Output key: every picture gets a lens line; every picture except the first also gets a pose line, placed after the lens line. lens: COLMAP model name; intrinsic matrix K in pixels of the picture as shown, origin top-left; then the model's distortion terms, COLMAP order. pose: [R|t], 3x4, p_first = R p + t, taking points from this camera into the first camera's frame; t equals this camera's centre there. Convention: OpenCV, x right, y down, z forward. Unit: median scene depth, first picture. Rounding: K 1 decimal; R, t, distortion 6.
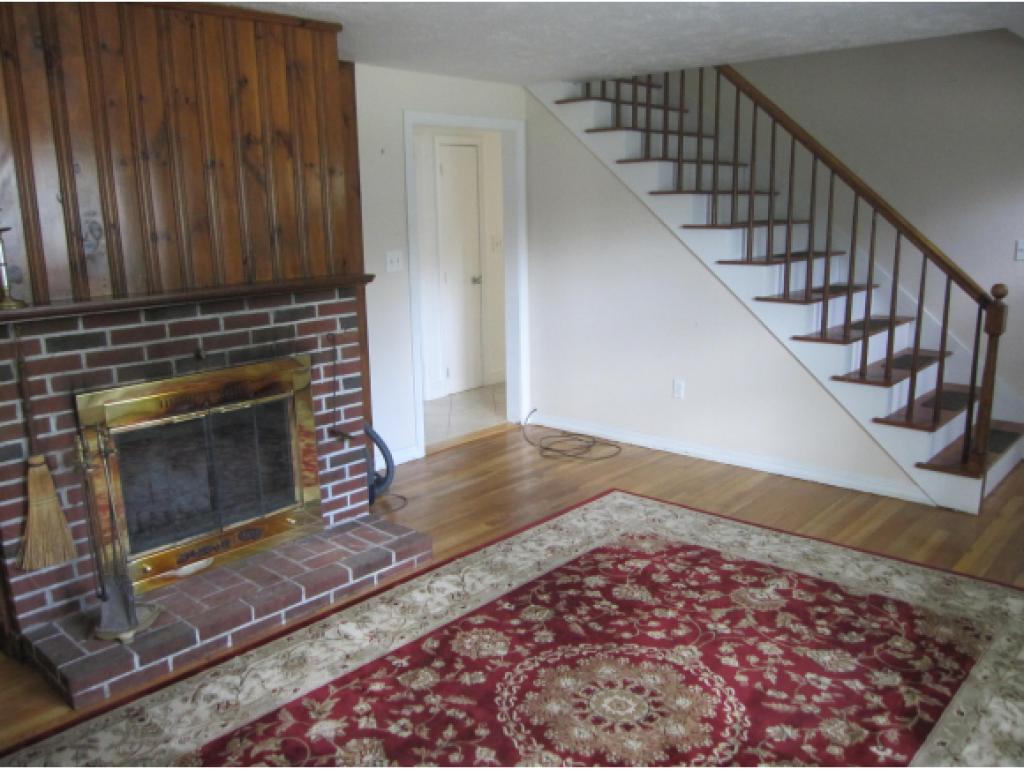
lens RADIAL K [[830.7, 0, 508.4], [0, 830.7, 387.9], [0, 0, 1]] dist [-0.059215, 0.021413]
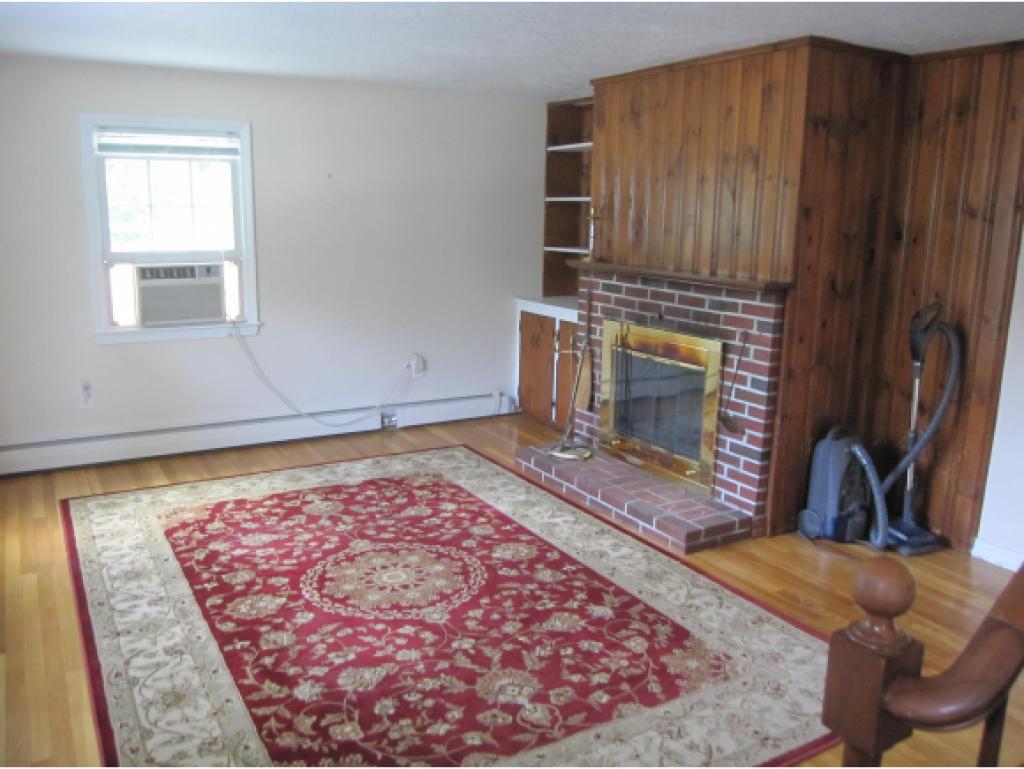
lens RADIAL K [[830.7, 0, 508.9], [0, 830.7, 381.5], [0, 0, 1]] dist [-0.059215, 0.021413]
pose [[-0.283803, 0.208850, -0.935862, 1.047479], [-0.223319, 0.934758, 0.276326, -0.272138], [0.932515, 0.287418, -0.218647, 1.121667]]
